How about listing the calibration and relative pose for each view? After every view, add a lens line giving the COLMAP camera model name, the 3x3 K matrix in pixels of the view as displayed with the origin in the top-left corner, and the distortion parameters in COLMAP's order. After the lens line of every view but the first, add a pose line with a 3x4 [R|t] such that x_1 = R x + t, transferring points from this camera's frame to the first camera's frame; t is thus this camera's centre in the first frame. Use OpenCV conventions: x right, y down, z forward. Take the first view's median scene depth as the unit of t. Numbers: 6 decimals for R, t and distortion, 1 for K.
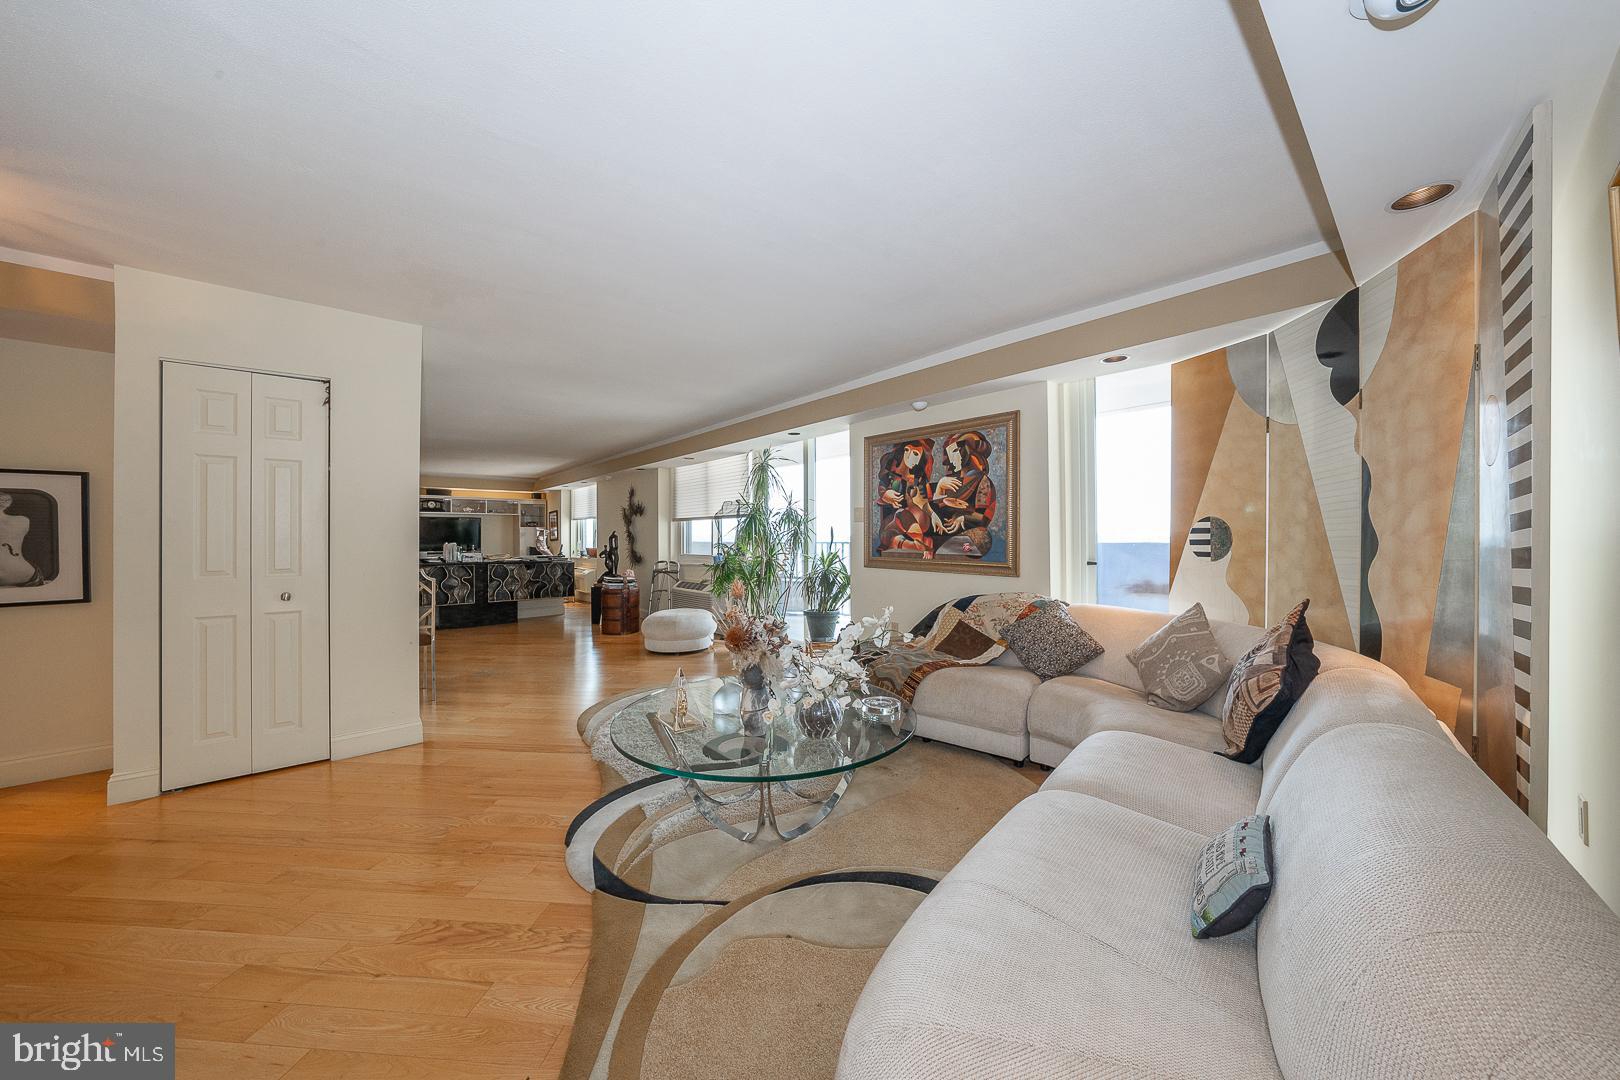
lens RADIAL K [[554.0, 0, 813.4], [0, 554.0, 535.7], [0, 0, 1]] dist [-0.011086, 0.000184]
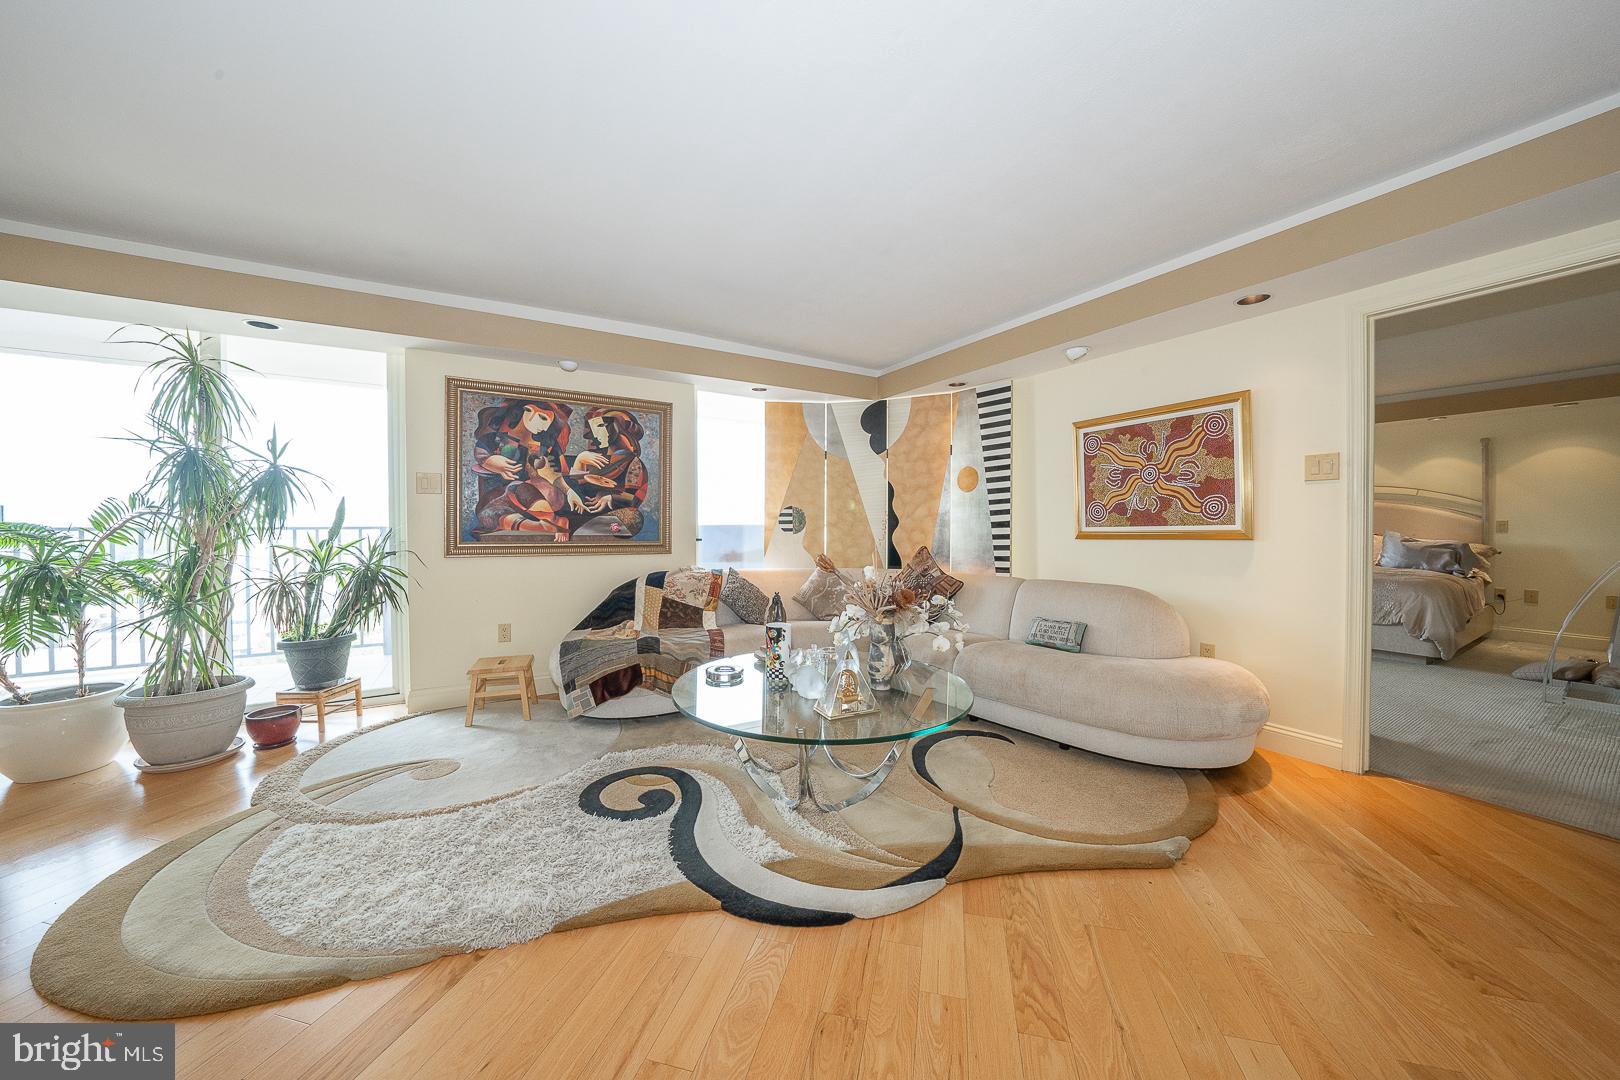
lens RADIAL K [[554.0, 0, 807.9], [0, 554.0, 535.1], [0, 0, 1]] dist [-0.011086, 0.000184]
pose [[0.177924, -0.012946, 0.983959, -0.616804], [-0.002674, 0.999903, 0.013639, 0.019740], [-0.984041, -0.005057, 0.177872, 0.484526]]
